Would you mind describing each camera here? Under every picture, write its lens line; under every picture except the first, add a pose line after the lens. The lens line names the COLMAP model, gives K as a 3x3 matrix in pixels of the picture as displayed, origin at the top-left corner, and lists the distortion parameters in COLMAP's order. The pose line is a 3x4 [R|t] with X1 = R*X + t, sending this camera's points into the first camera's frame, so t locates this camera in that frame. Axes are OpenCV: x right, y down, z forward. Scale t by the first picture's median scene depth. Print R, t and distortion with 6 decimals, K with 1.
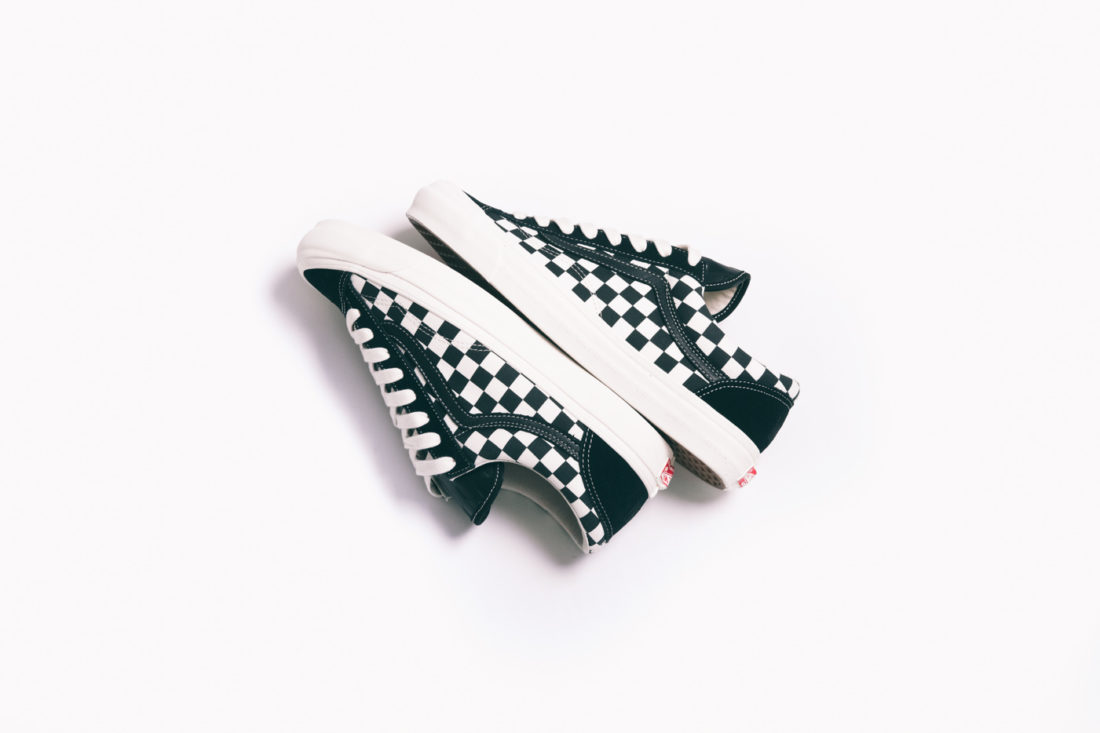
lens RADIAL K [[1885.2, 0, 550.0], [0, 1885.2, 366.5], [0, 0, 1]] dist [0.001876, 0.100093]
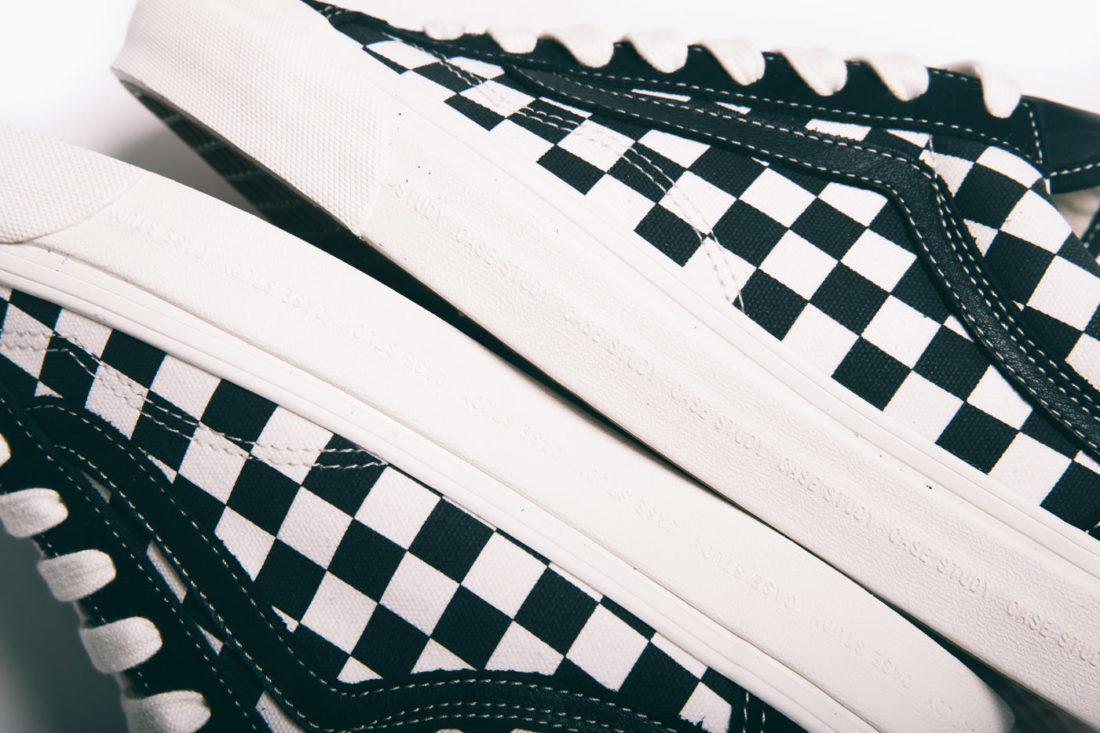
lens RADIAL K [[1885.2, 0, 550.0], [0, 1885.2, 366.5], [0, 0, 1]] dist [0.001876, 0.100093]
pose [[0.993914, -0.110148, -0.001182, -0.003932], [0.110140, 0.993899, -0.005838, -0.018805], [0.001817, 0.005672, 0.999982, 0.697400]]
